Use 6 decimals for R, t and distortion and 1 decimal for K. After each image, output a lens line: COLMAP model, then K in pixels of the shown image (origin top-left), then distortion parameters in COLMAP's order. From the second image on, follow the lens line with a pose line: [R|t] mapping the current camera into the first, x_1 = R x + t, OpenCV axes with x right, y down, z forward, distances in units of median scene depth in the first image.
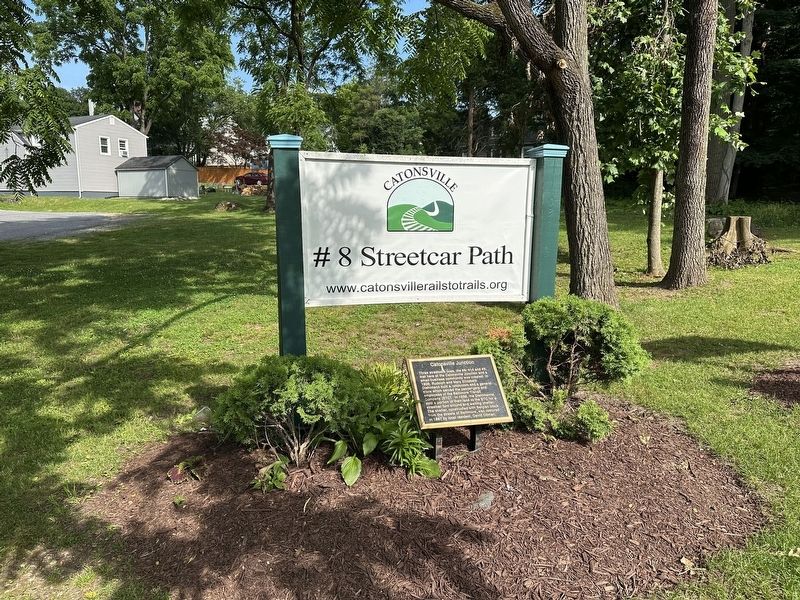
lens RADIAL K [[557.3, 0, 399.6], [0, 557.3, 299.9], [0, 0, 1]] dist [0.005774, 0.001207]
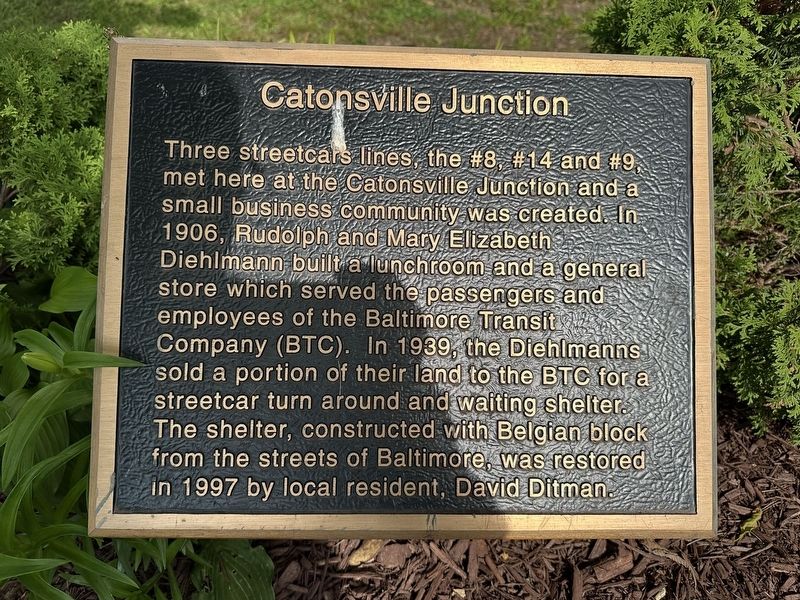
lens RADIAL K [[557.3, 0, 399.6], [0, 557.3, 300.3], [0, 0, 1]] dist [0.005774, 0.001207]
pose [[0.969155, 0.176378, -0.172129, 0.125787], [-0.062364, 0.851217, 0.521095, 0.081431], [0.238429, -0.494287, 0.835961, 0.844759]]
